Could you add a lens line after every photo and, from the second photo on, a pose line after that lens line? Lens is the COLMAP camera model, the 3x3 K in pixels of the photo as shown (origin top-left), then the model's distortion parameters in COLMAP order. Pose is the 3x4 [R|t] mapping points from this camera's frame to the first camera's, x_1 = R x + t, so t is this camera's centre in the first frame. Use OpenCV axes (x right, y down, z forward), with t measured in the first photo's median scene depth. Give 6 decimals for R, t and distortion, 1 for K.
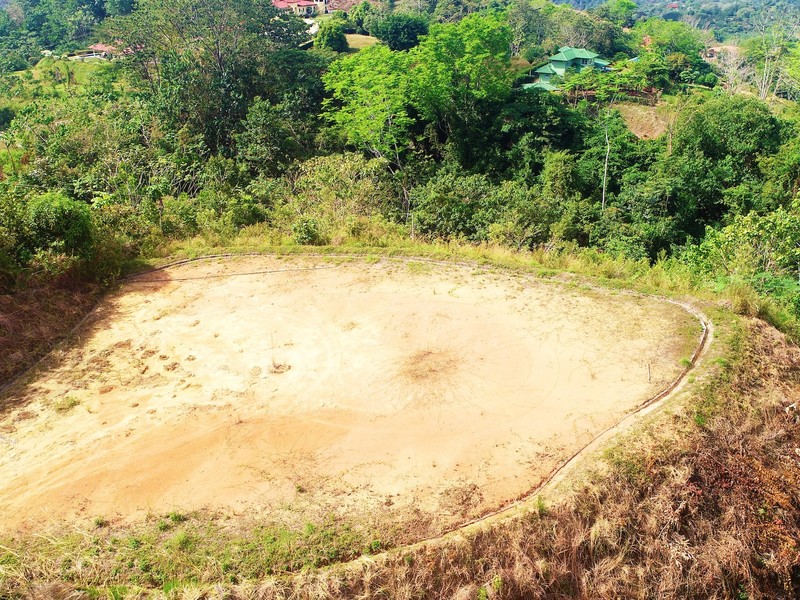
lens RADIAL K [[715.0, 0, 401.0], [0, 715.0, 306.5], [0, 0, 1]] dist [0.003494, -0.009787]
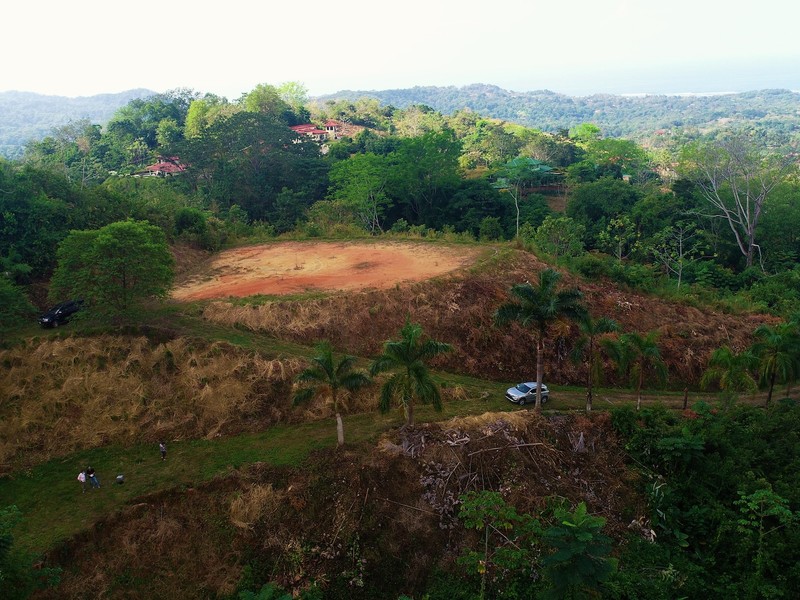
lens RADIAL K [[715.0, 0, 401.0], [0, 715.0, 306.5], [0, 0, 1]] dist [0.003494, -0.009787]
pose [[0.999684, -0.016145, -0.019282, 0.155451], [0.012692, 0.985811, -0.167377, 0.480007], [0.021710, 0.167080, 0.985704, -0.964573]]
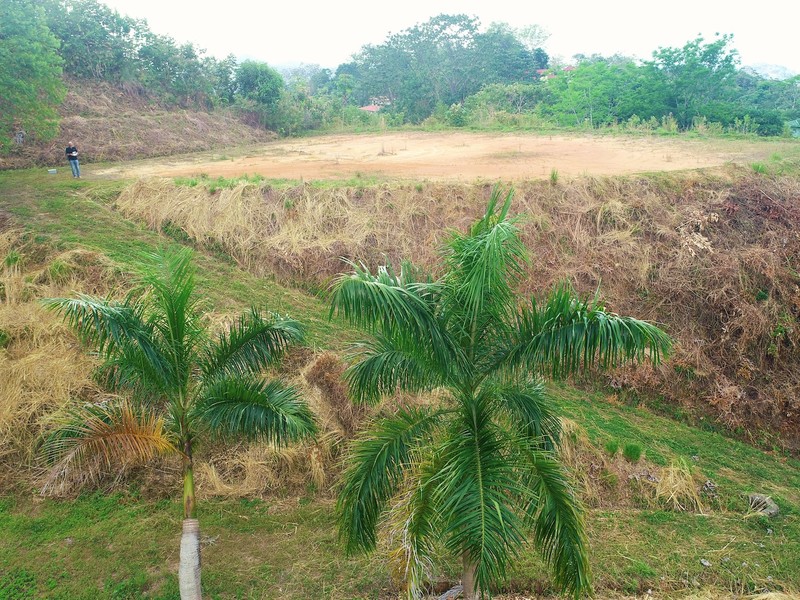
lens RADIAL K [[715.0, 0, 401.0], [0, 715.0, 306.5], [0, 0, 1]] dist [0.003494, -0.009787]
pose [[0.937600, 0.110332, -0.329747, 0.213438], [-0.156635, 0.980673, -0.117246, 0.379861], [0.310438, 0.161580, 0.936761, -0.027186]]
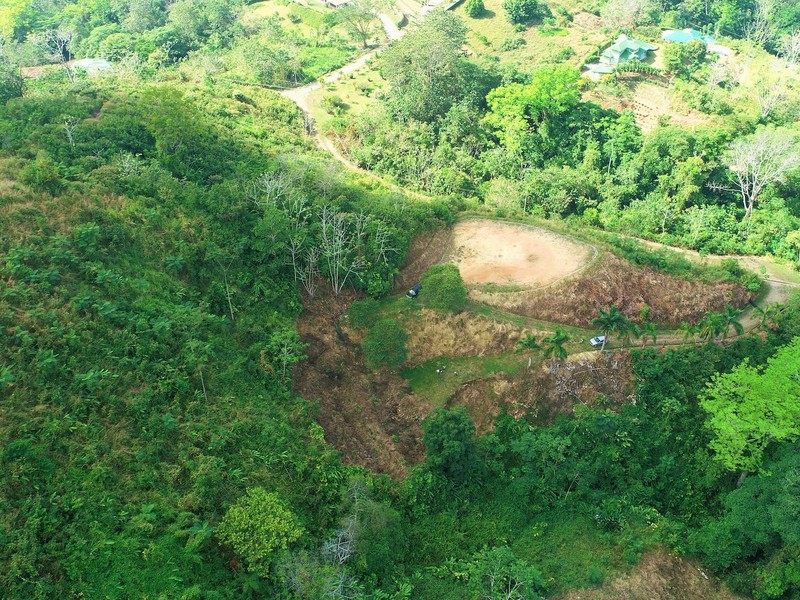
lens RADIAL K [[715.0, 0, 401.0], [0, 715.0, 306.5], [0, 0, 1]] dist [0.003494, -0.009787]
pose [[0.992898, 0.086892, -0.081266, -0.340267], [-0.063070, 0.963615, 0.259746, -0.646866], [0.100879, -0.252775, 0.962252, -3.075488]]
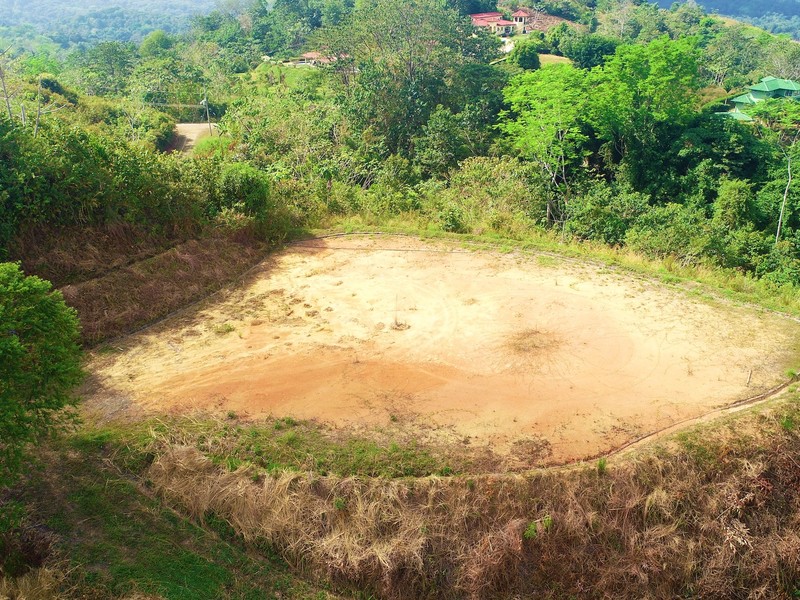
lens RADIAL K [[715.0, 0, 401.0], [0, 715.0, 306.5], [0, 0, 1]] dist [0.003494, -0.009787]
pose [[0.964115, 0.127872, -0.232659, 0.074536], [-0.133948, 0.990933, -0.010442, 0.055245], [0.229214, 0.041232, 0.972502, -0.083123]]
